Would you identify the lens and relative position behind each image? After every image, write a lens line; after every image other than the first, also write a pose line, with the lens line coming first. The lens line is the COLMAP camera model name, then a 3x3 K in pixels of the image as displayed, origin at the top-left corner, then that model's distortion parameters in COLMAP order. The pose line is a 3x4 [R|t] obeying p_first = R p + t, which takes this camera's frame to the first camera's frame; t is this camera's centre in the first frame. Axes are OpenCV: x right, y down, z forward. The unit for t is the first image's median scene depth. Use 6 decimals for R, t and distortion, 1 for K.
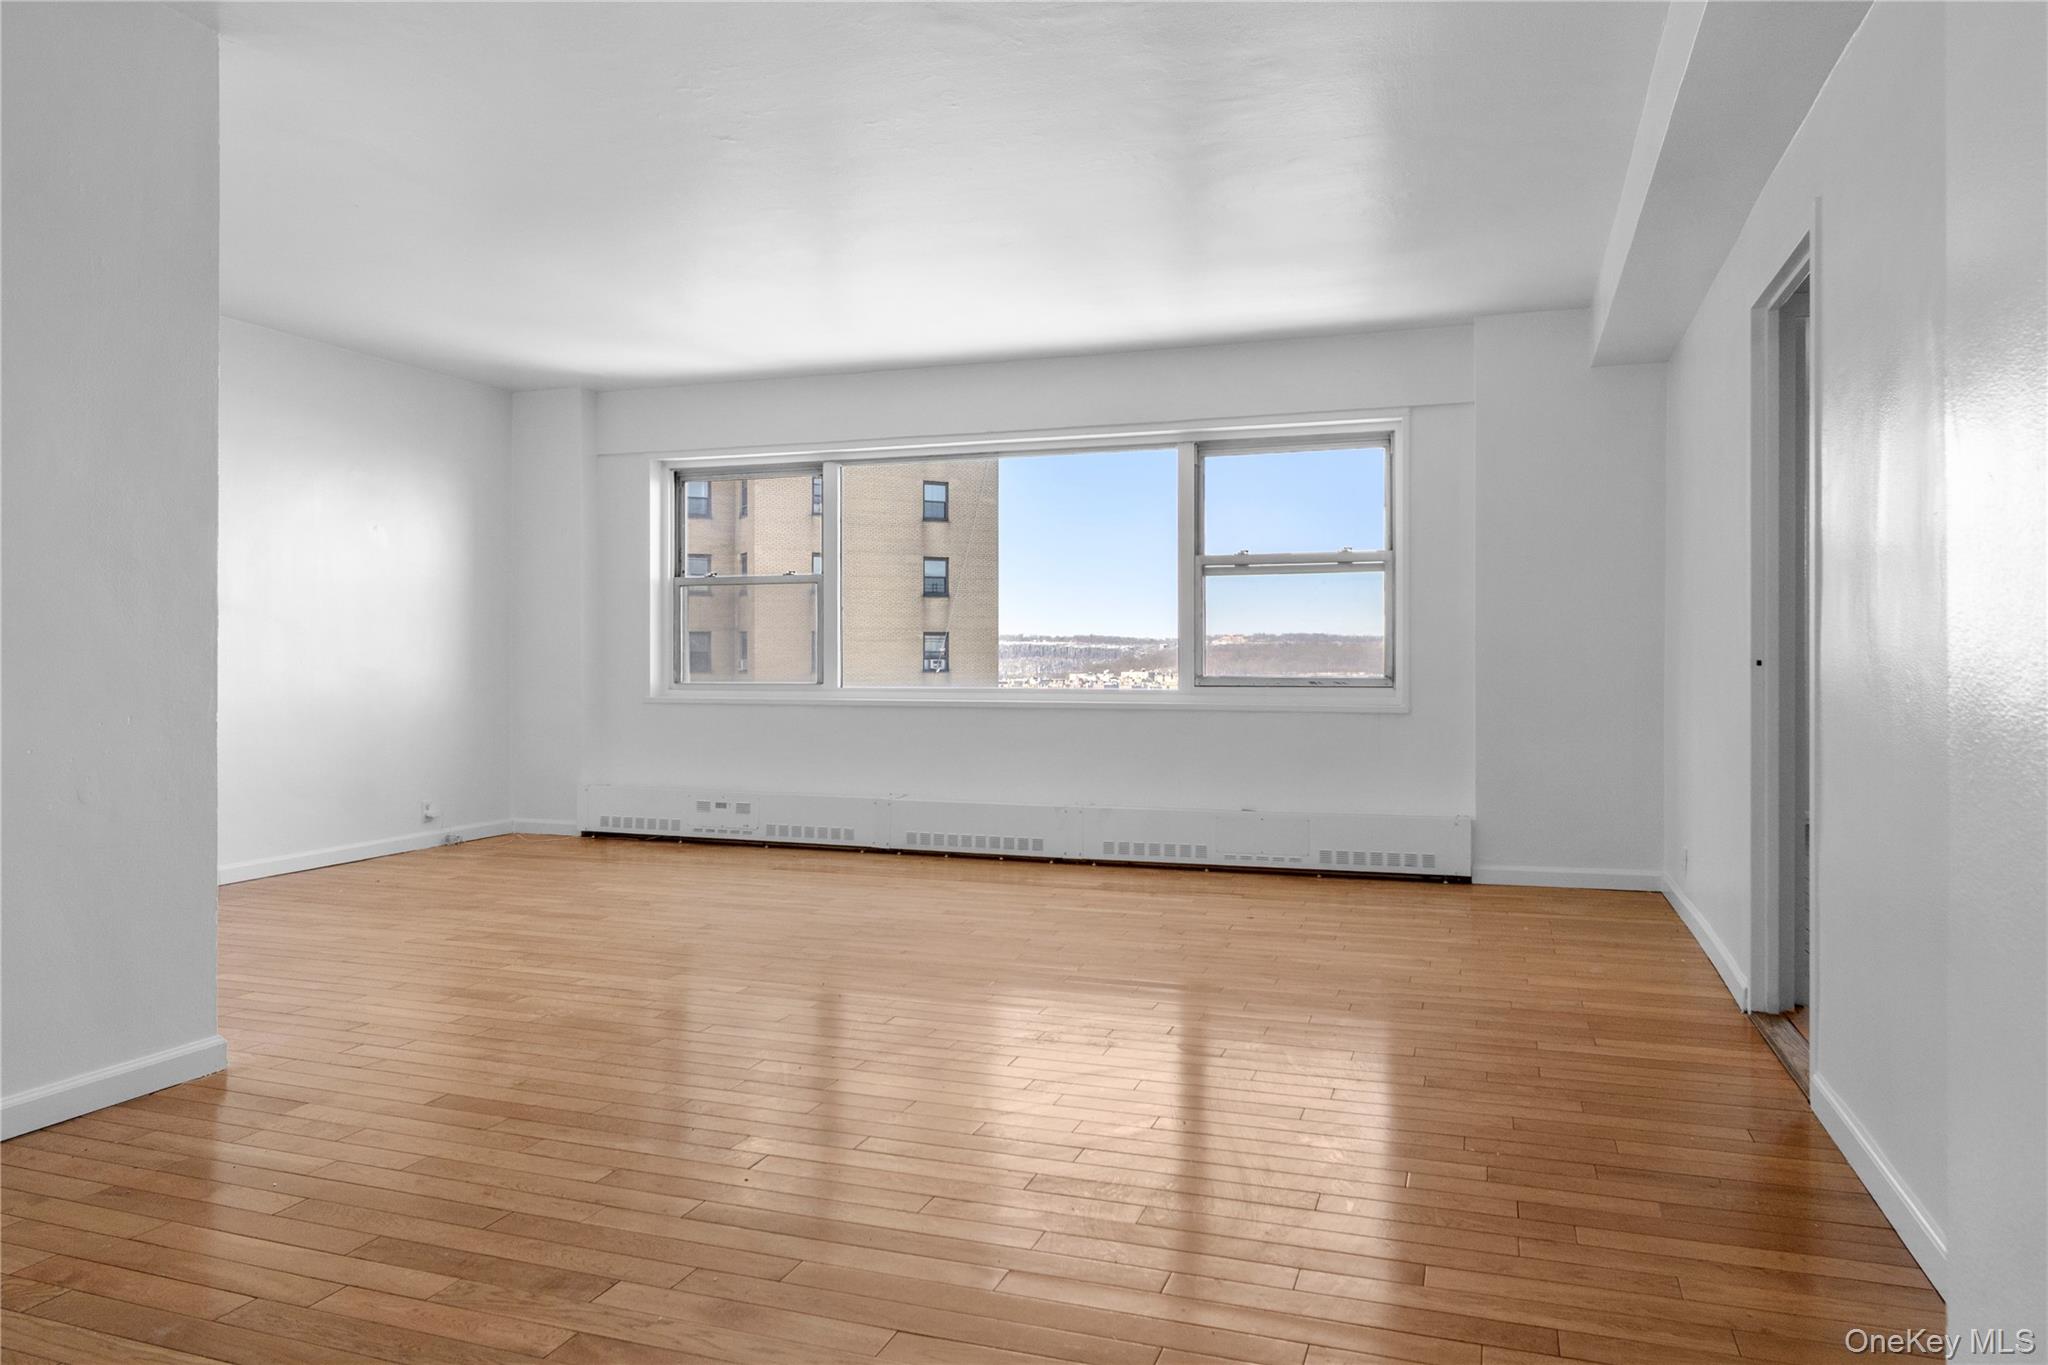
lens RADIAL K [[1302.6, 0, 1032.8], [0, 1302.6, 648.9], [0, 0, 1]] dist [-0.006085, 0.002705]
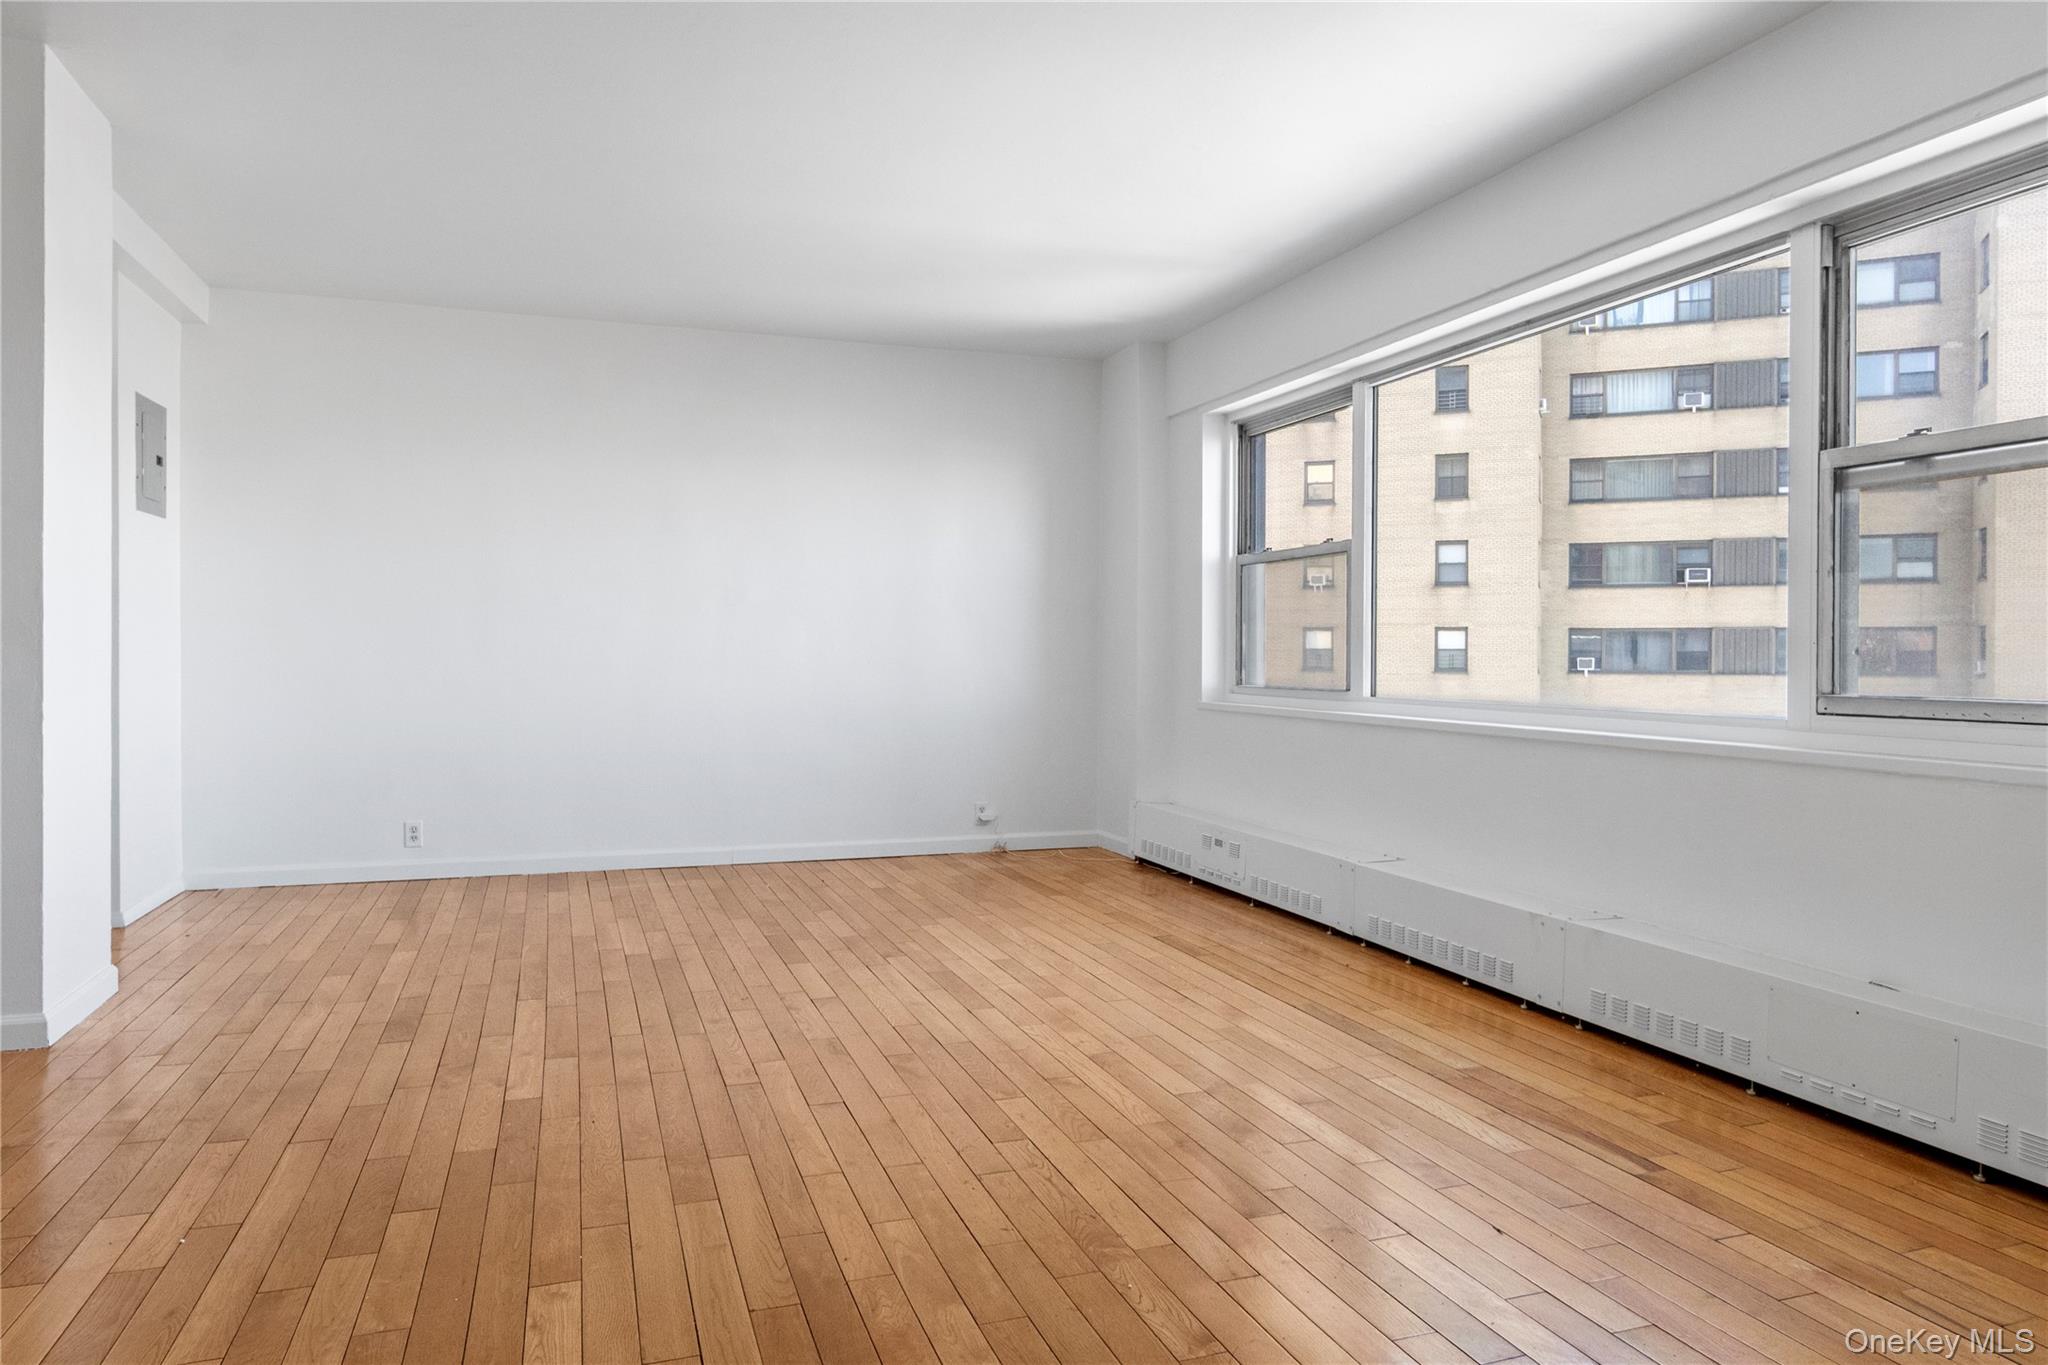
lens RADIAL K [[1302.6, 0, 1051.7], [0, 1302.6, 649.0], [0, 0, 1]] dist [-0.006085, 0.002705]
pose [[0.626001, -0.000121, -0.779822, 0.313140], [0.000146, 1.000000, -0.000038, 0.003782], [0.779822, -0.000090, 0.626001, 0.442093]]
